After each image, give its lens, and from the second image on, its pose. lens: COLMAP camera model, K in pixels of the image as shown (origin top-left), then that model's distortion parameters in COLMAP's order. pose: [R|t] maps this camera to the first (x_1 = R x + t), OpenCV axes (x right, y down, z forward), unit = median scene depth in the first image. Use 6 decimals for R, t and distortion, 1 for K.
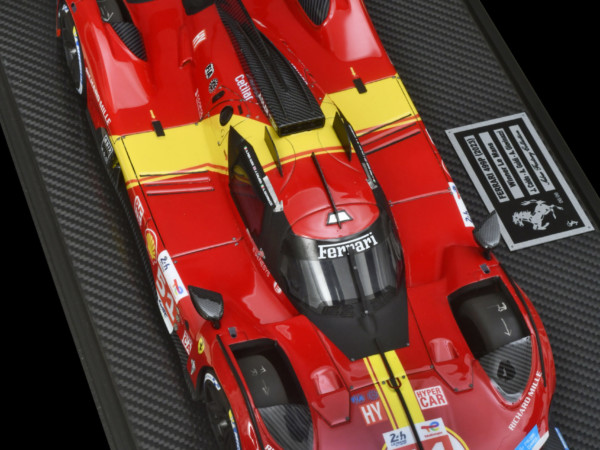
lens RADIAL K [[1749.6, 0, 300.0], [0, 1749.6, 225.0], [0, 0, 1]] dist [0.023649, 0.155049]
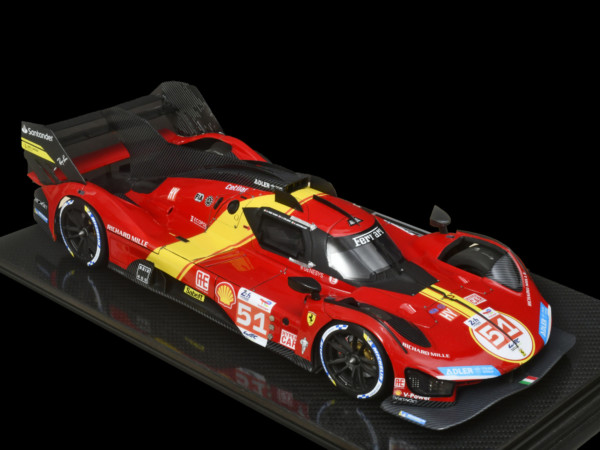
lens RADIAL K [[1245.9, 0, 300.0], [0, 1245.9, 225.0], [0, 0, 1]] dist [-0.047107, 0.179402]
pose [[0.877617, -0.228955, 0.421150, -0.389511], [0.380689, 0.866802, -0.322071, 0.270066], [-0.291314, 0.442982, 0.847882, 0.147412]]
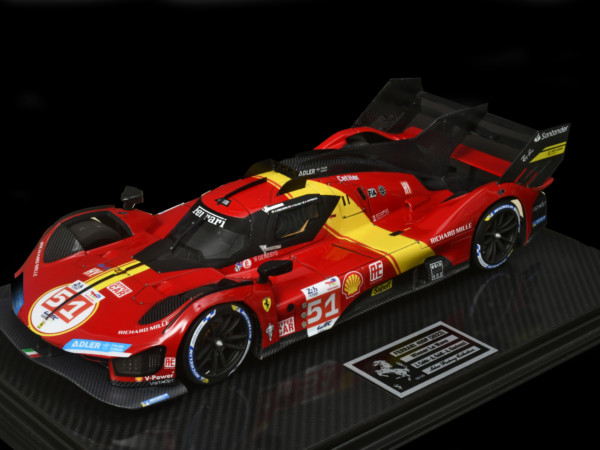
lens RADIAL K [[1245.9, 0, 300.0], [0, 1245.9, 225.0], [0, 0, 1]] dist [-0.047107, 0.179402]
pose [[0.384856, 0.334134, -0.860372, 0.781932], [-0.720717, 0.691124, -0.053981, 0.015824], [0.576587, 0.640860, 0.506800, 0.495676]]
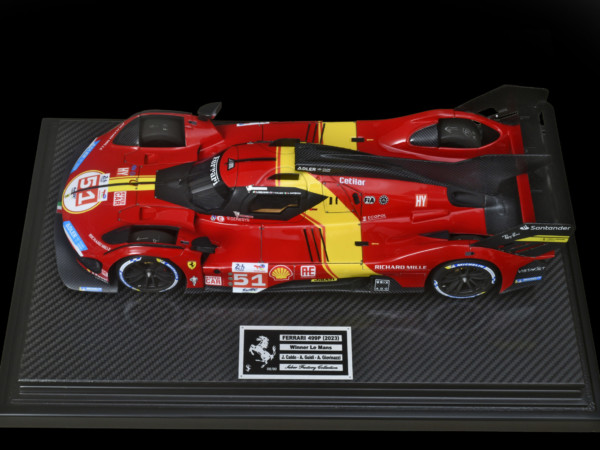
lens RADIAL K [[1245.9, 0, 300.0], [0, 1245.9, 225.0], [0, 0, 1]] dist [-0.047107, 0.179402]
pose [[-0.332953, 0.703084, -0.628344, 0.714696], [-0.753447, 0.202304, 0.625612, -0.713360], [0.566974, 0.681723, 0.462379, 0.460150]]
